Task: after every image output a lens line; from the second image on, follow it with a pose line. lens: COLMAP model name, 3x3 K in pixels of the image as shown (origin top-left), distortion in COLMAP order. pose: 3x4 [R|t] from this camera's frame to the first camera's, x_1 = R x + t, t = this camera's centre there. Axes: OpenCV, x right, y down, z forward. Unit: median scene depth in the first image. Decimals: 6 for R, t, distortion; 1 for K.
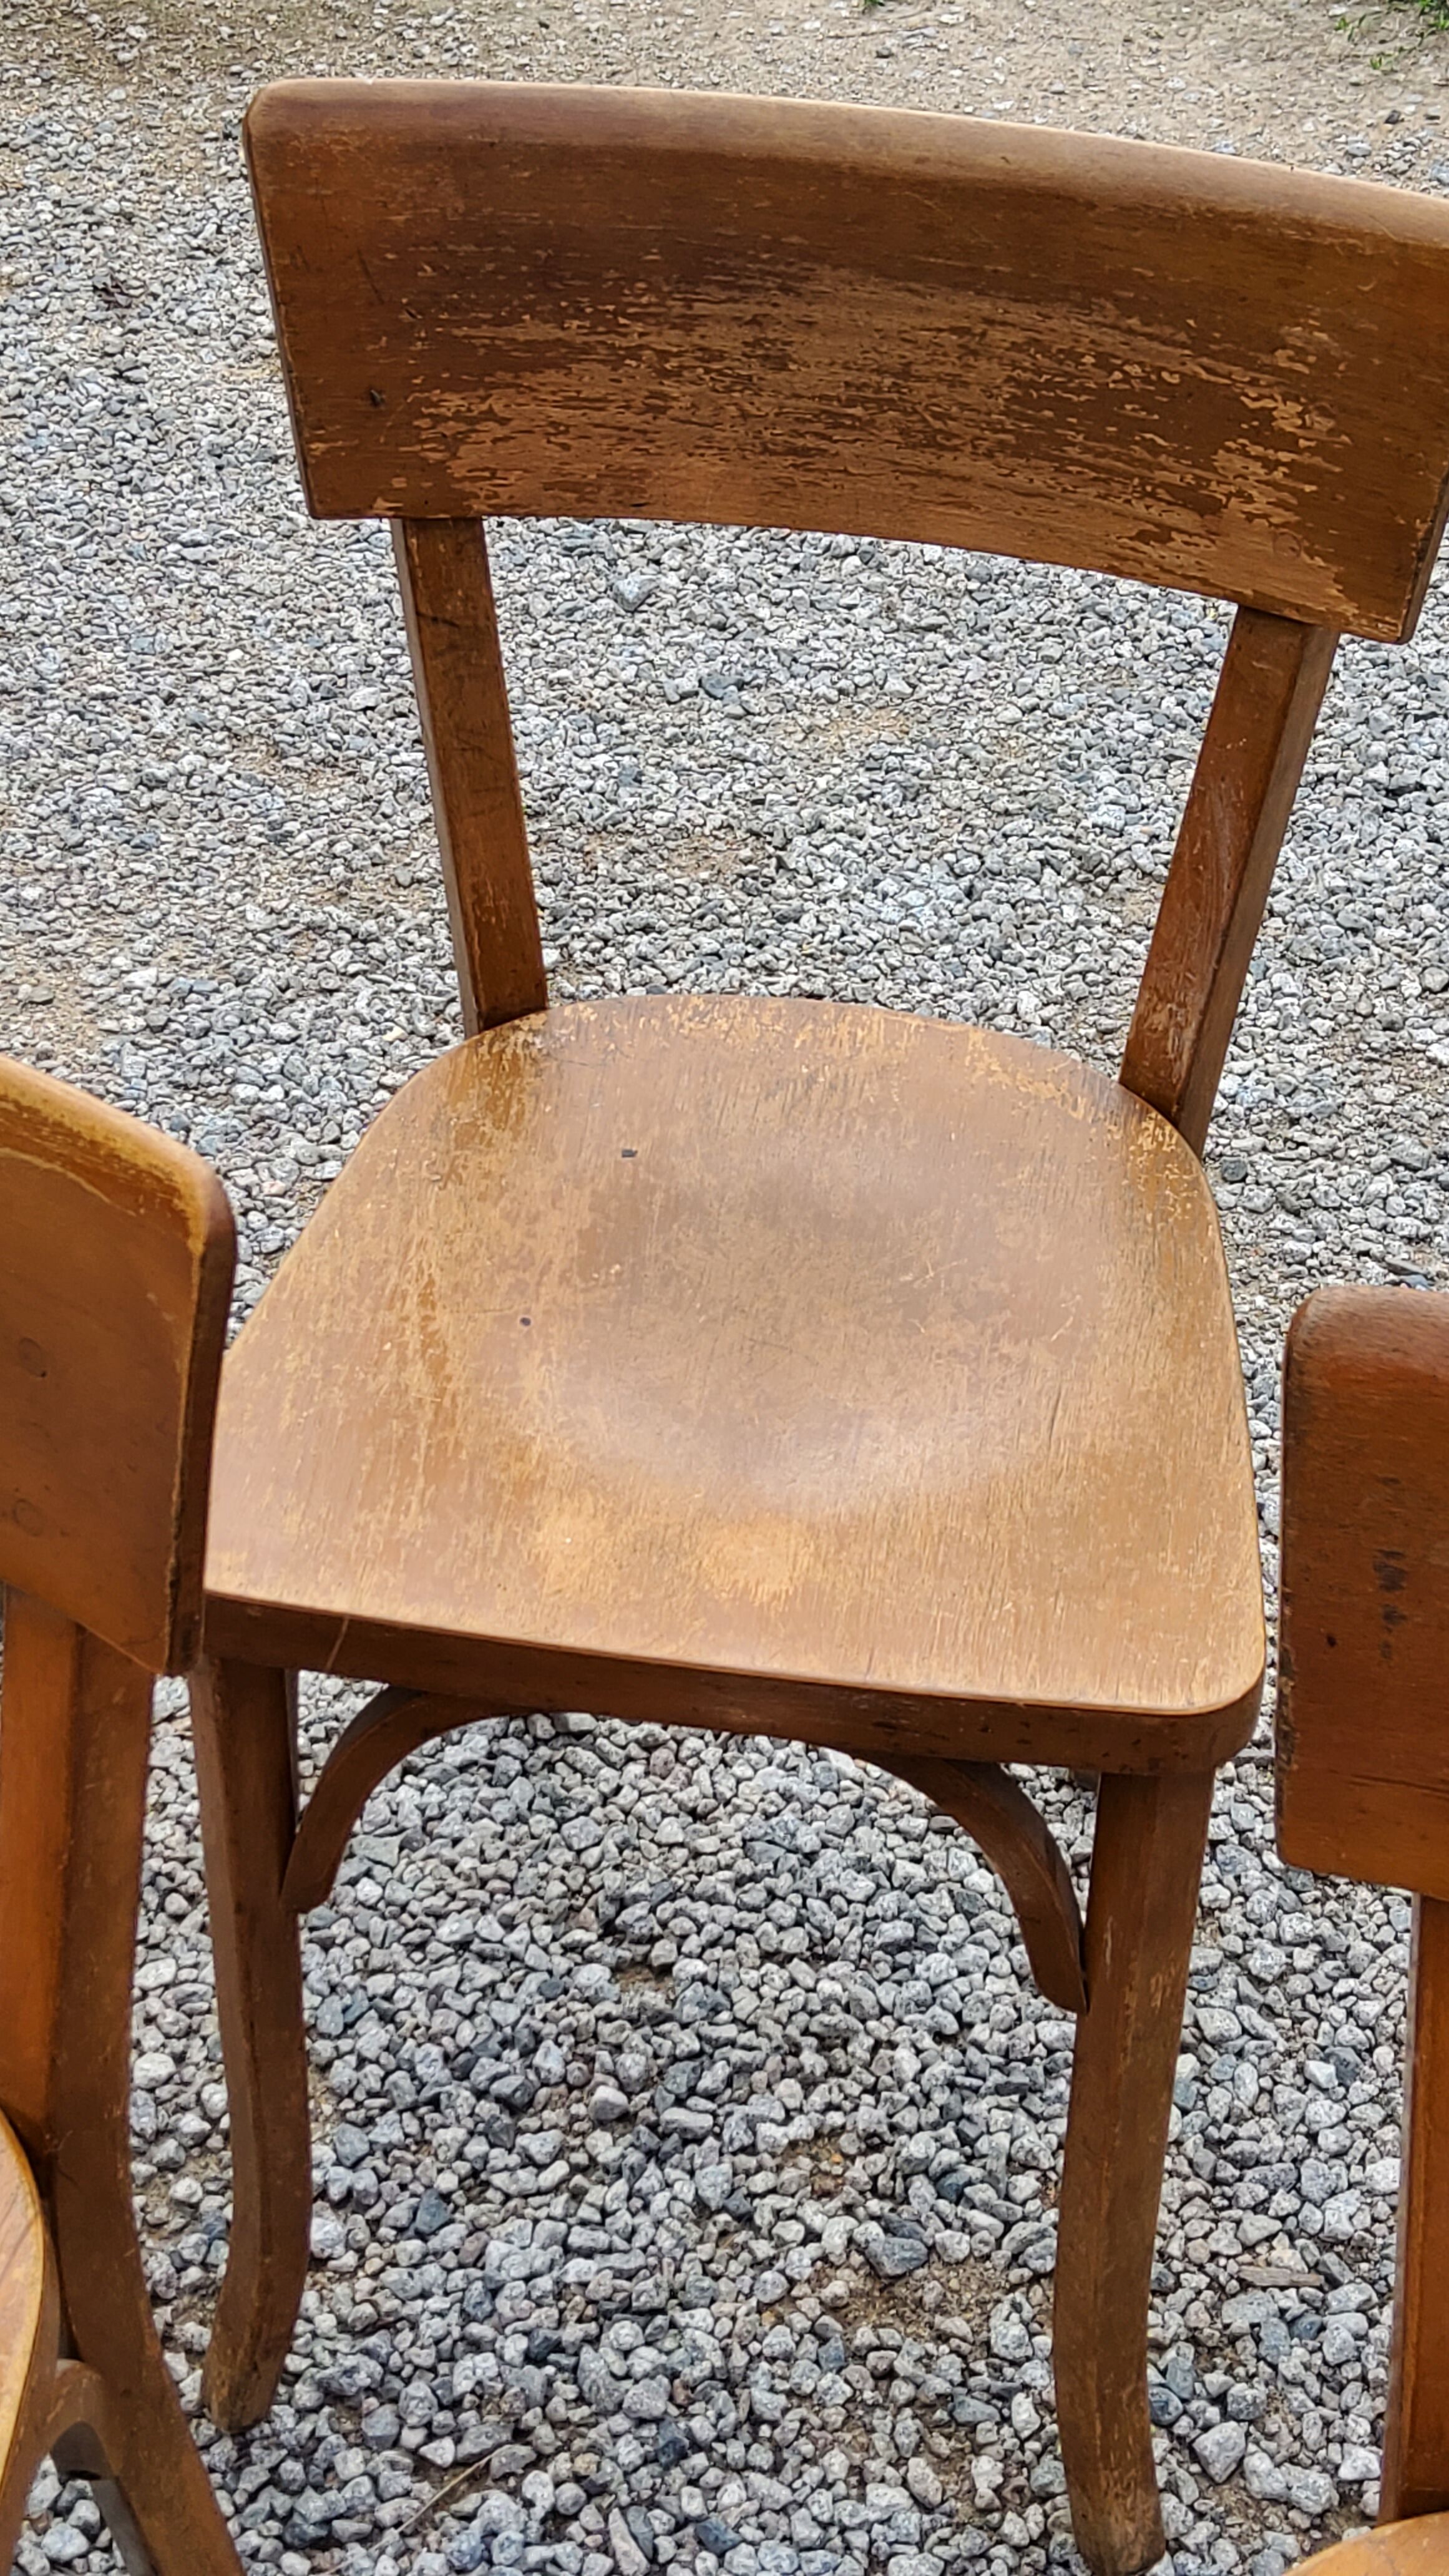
lens RADIAL K [[3785.2, 0, 738.1], [0, 3785.2, 1275.5], [0, 0, 1]] dist [0.169922, -0.455978]
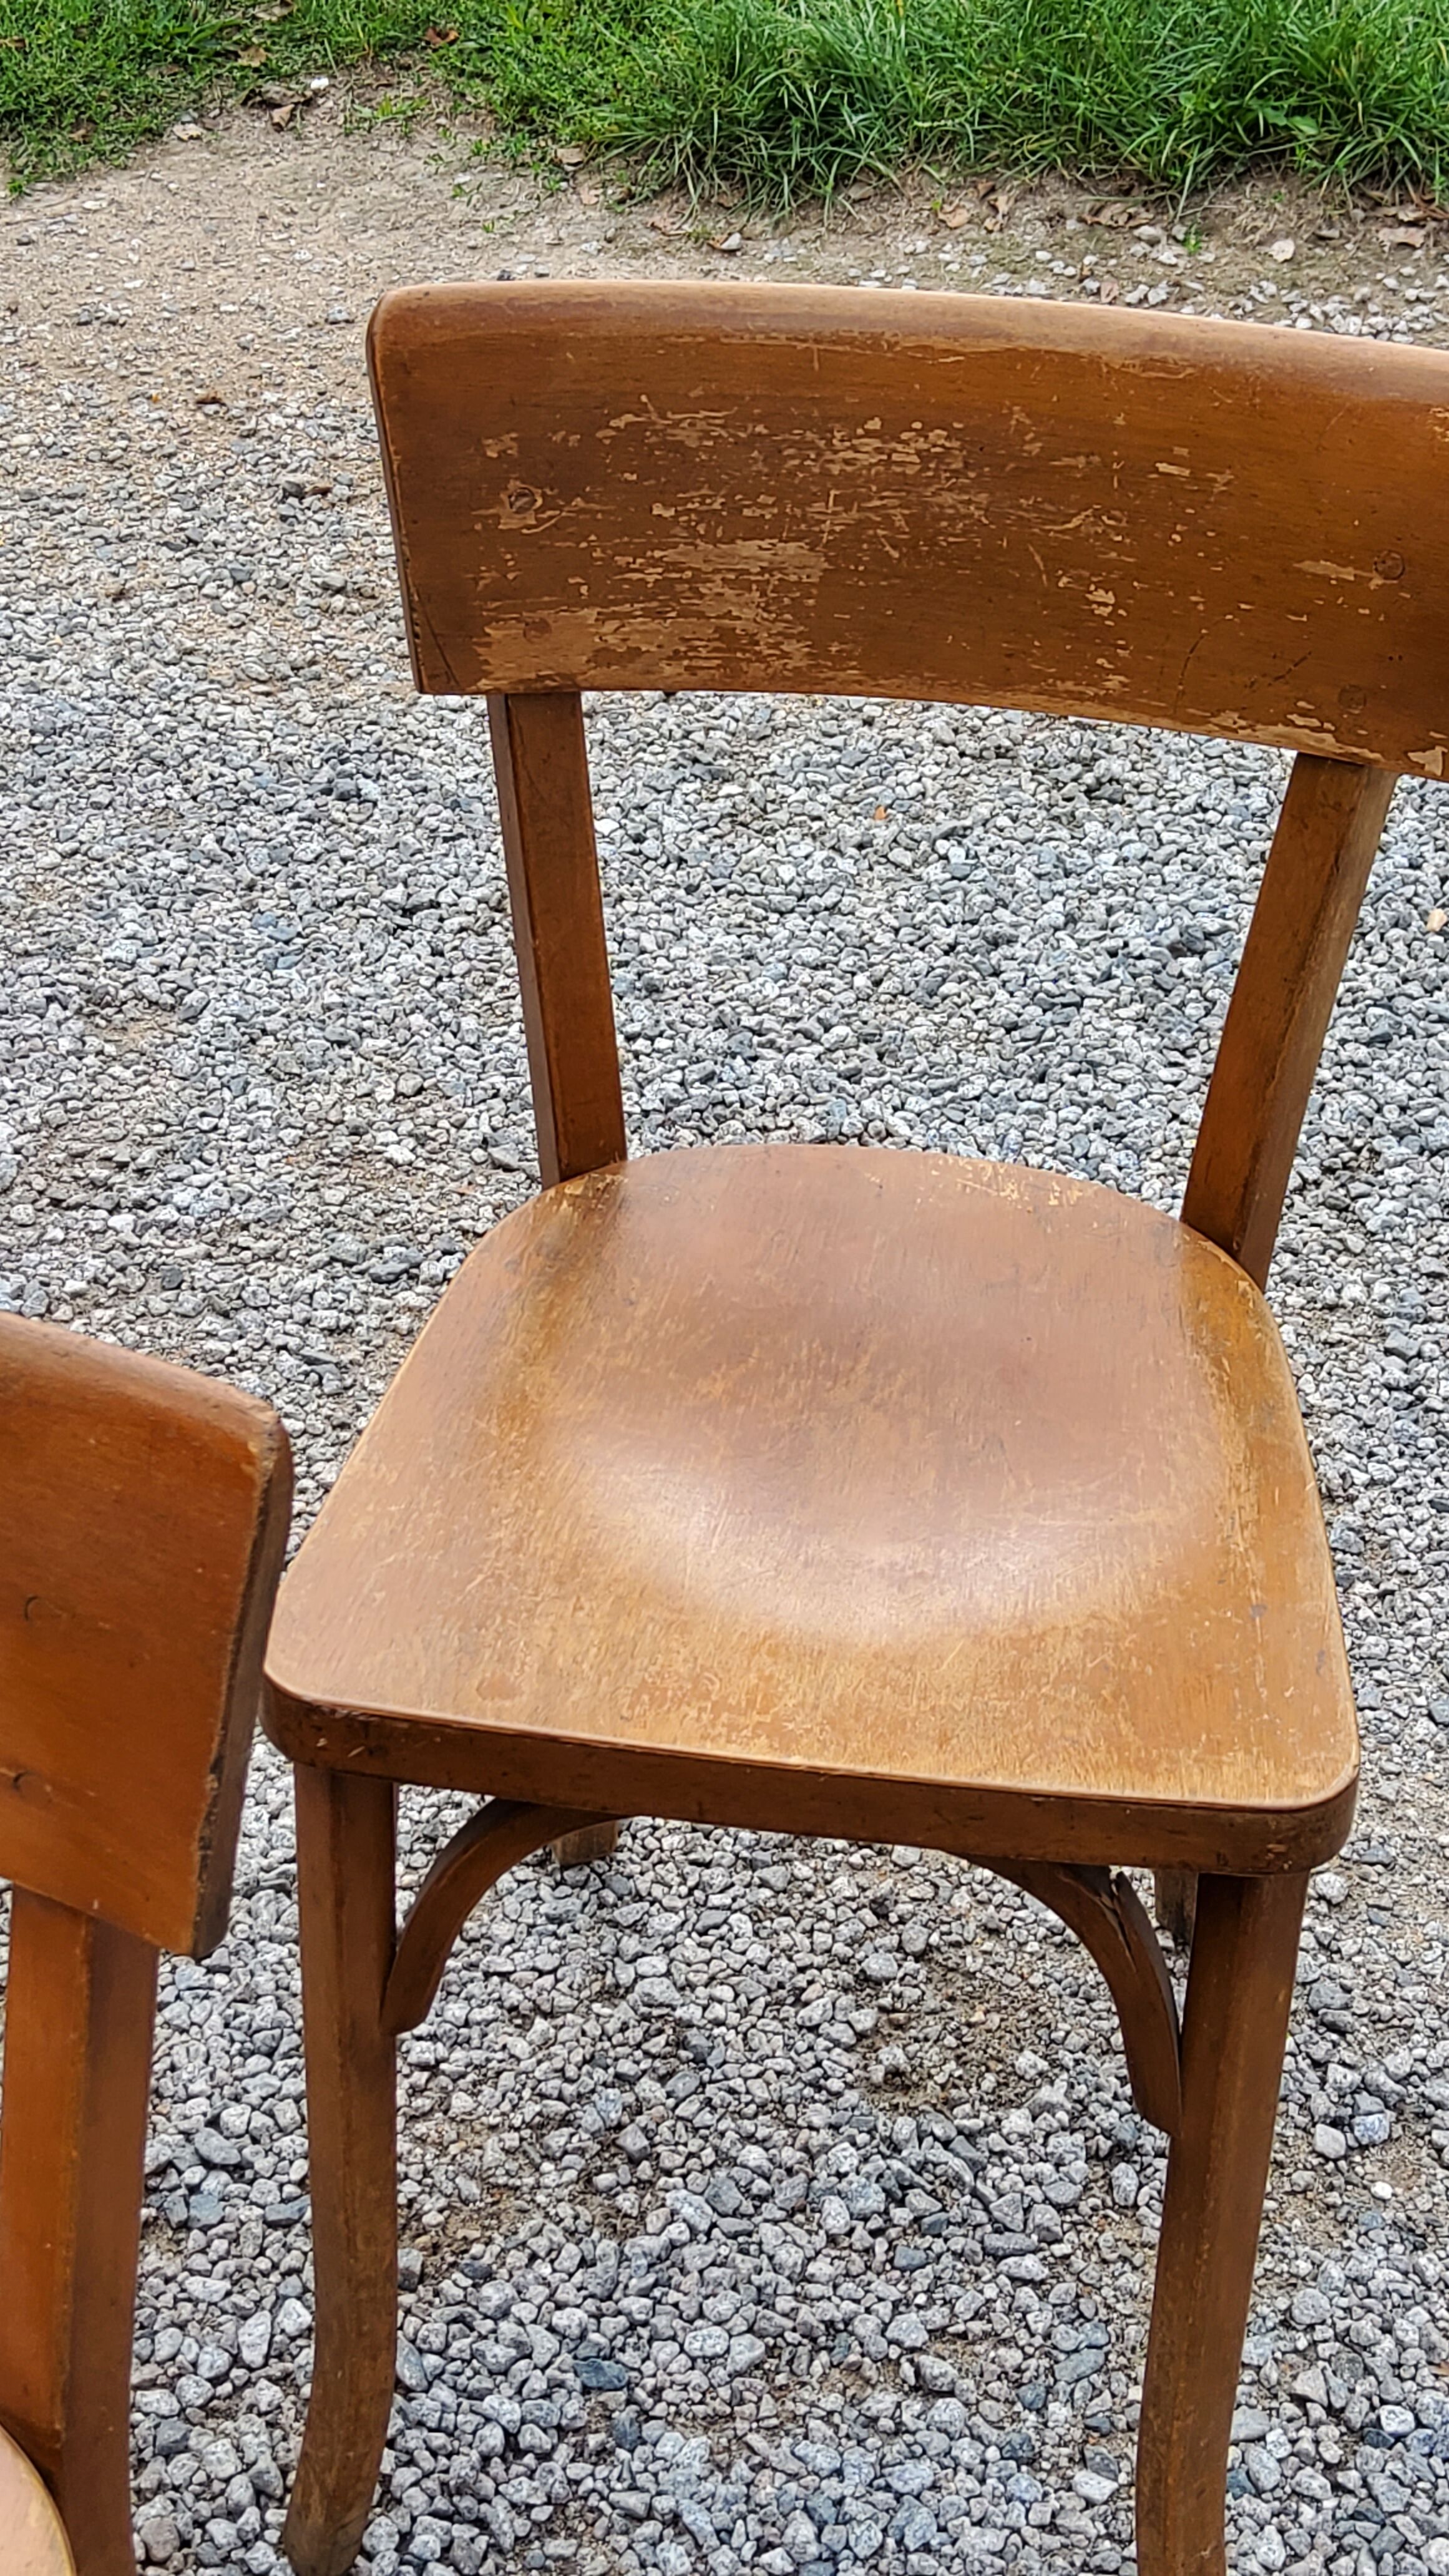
lens RADIAL K [[3785.2, 0, 738.1], [0, 3785.2, 1275.5], [0, 0, 1]] dist [0.169922, -0.455978]
pose [[0.994948, -0.075540, 0.066120, 0.197704], [0.078618, 0.995877, -0.045252, 0.027868], [-0.062429, 0.050221, 0.996785, -0.035041]]
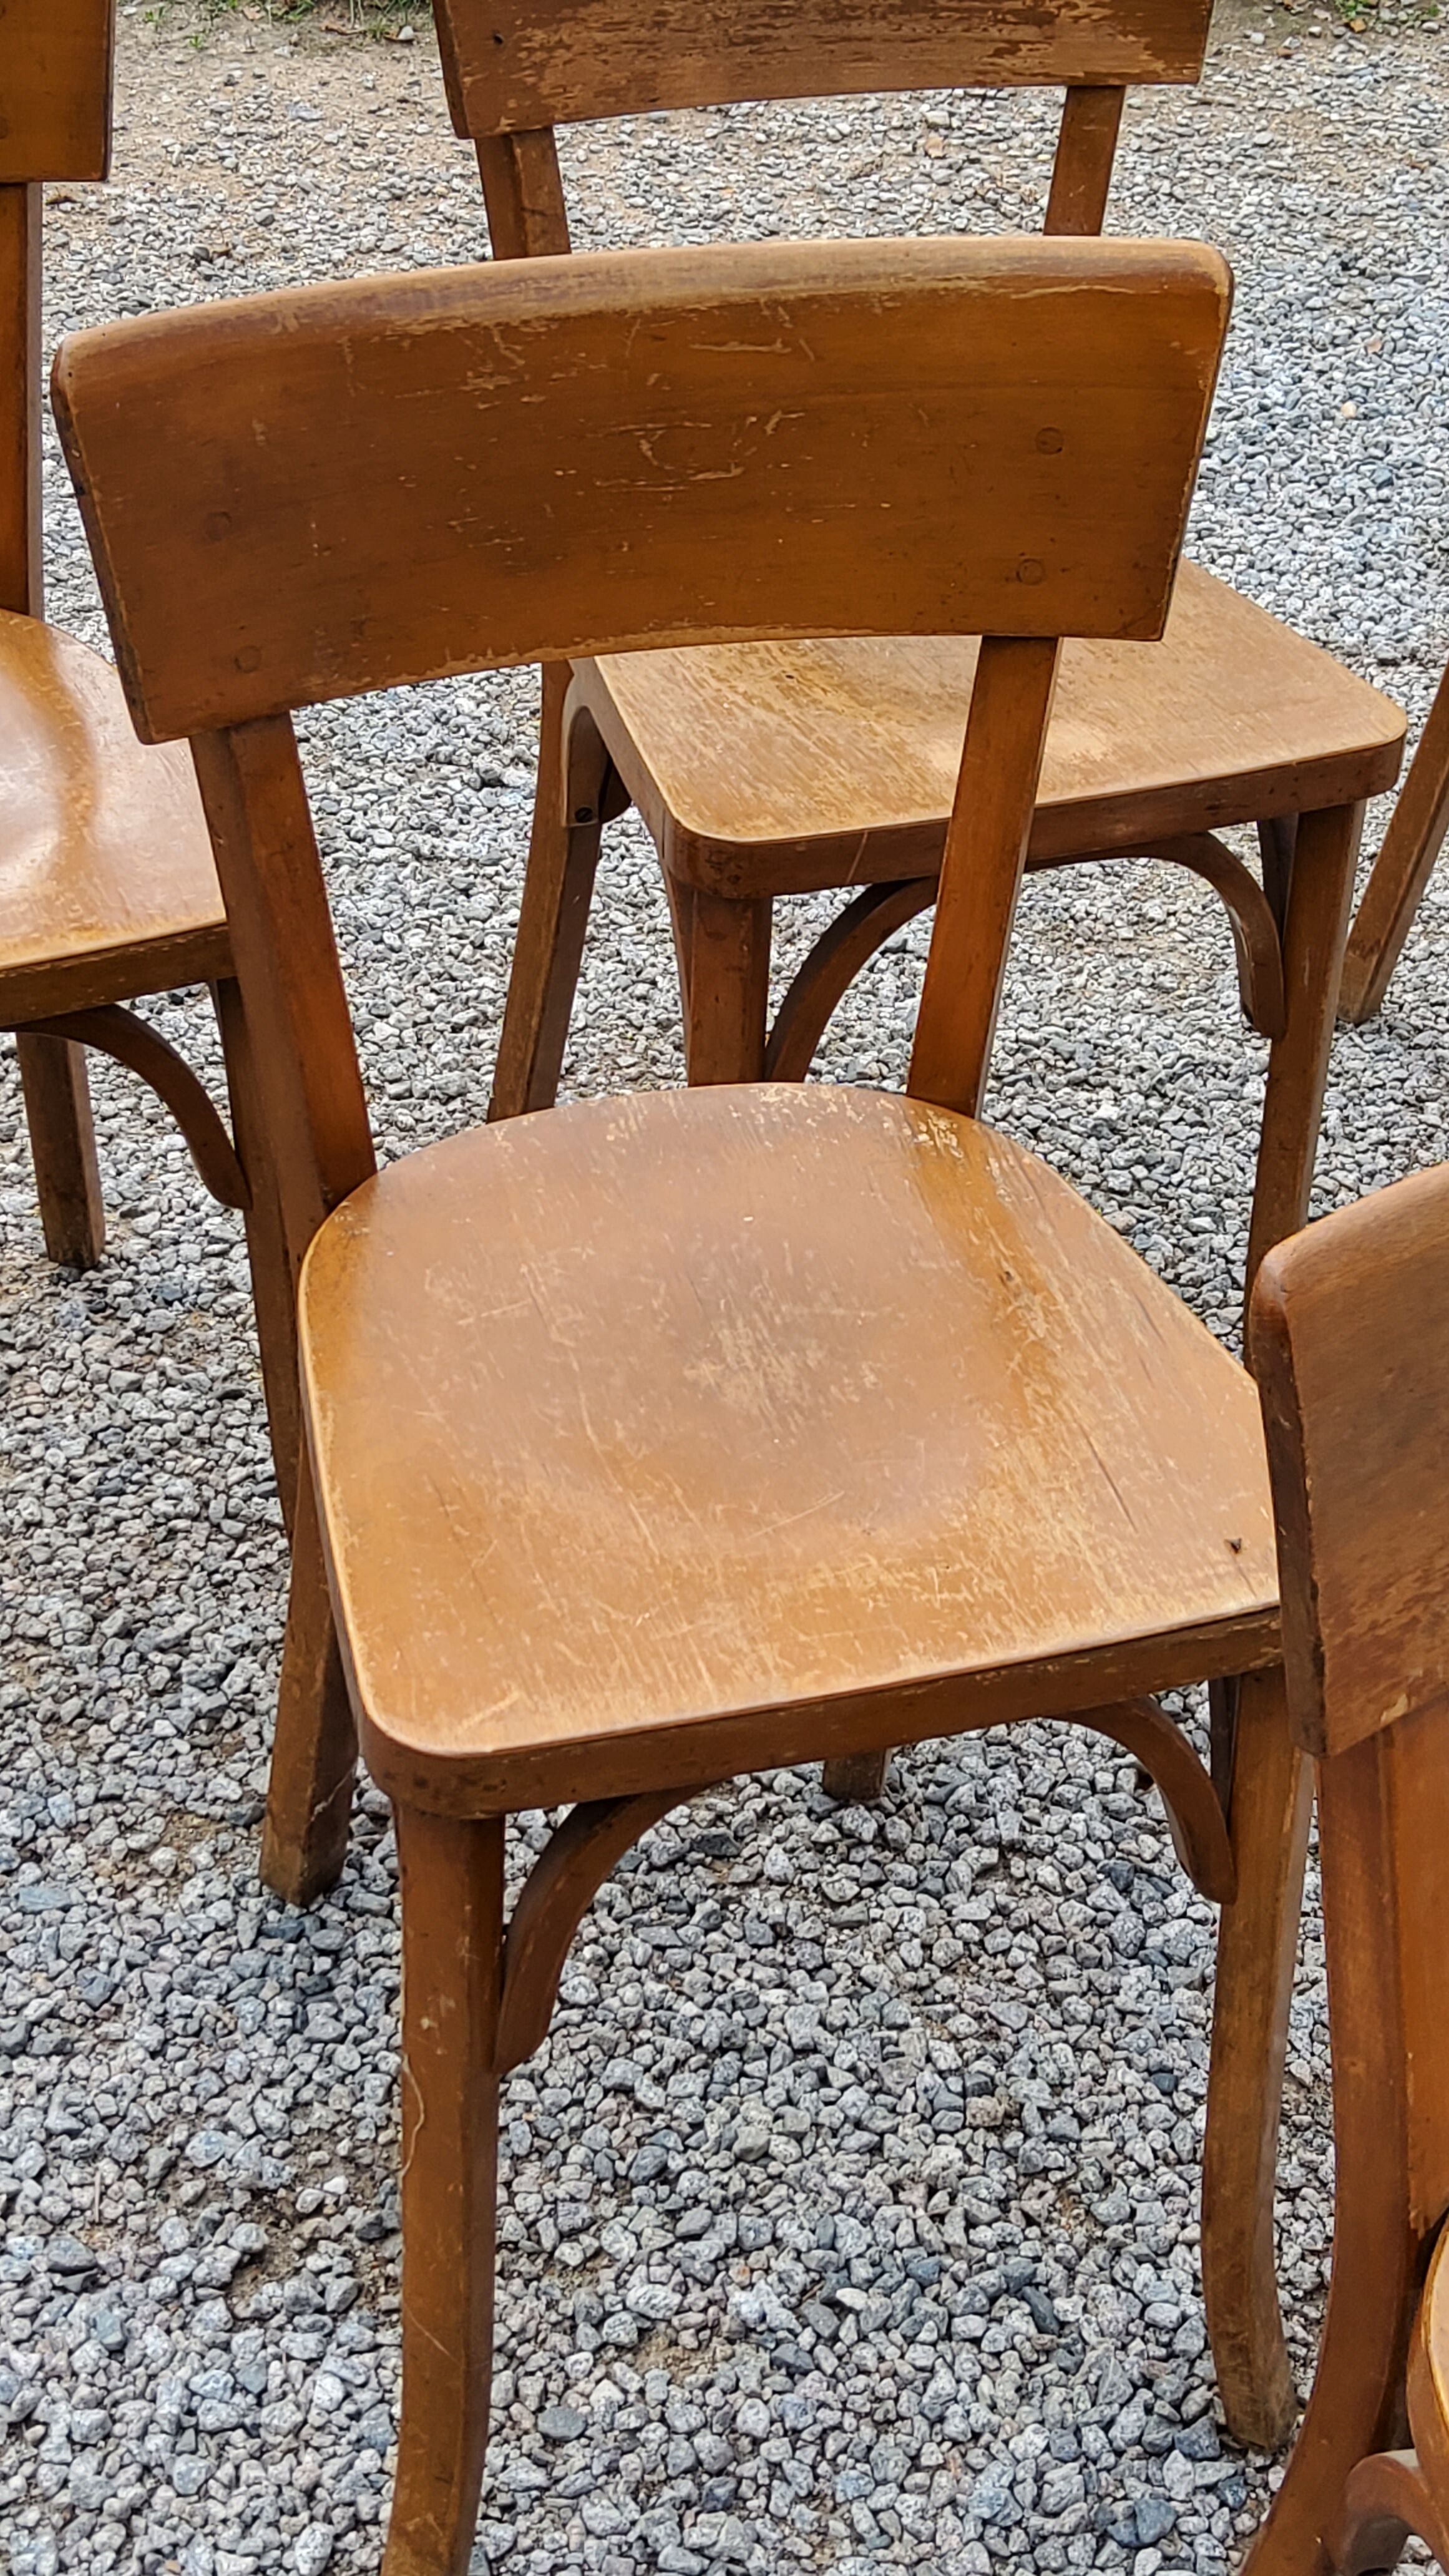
lens RADIAL K [[3785.2, 0, 738.1], [0, 3785.2, 1275.5], [0, 0, 1]] dist [0.169922, -0.455978]
pose [[0.860947, -0.281597, 0.423643, -0.406484], [0.306688, 0.951764, 0.009374, 0.114727], [-0.405848, 0.121856, 0.905781, -0.117750]]
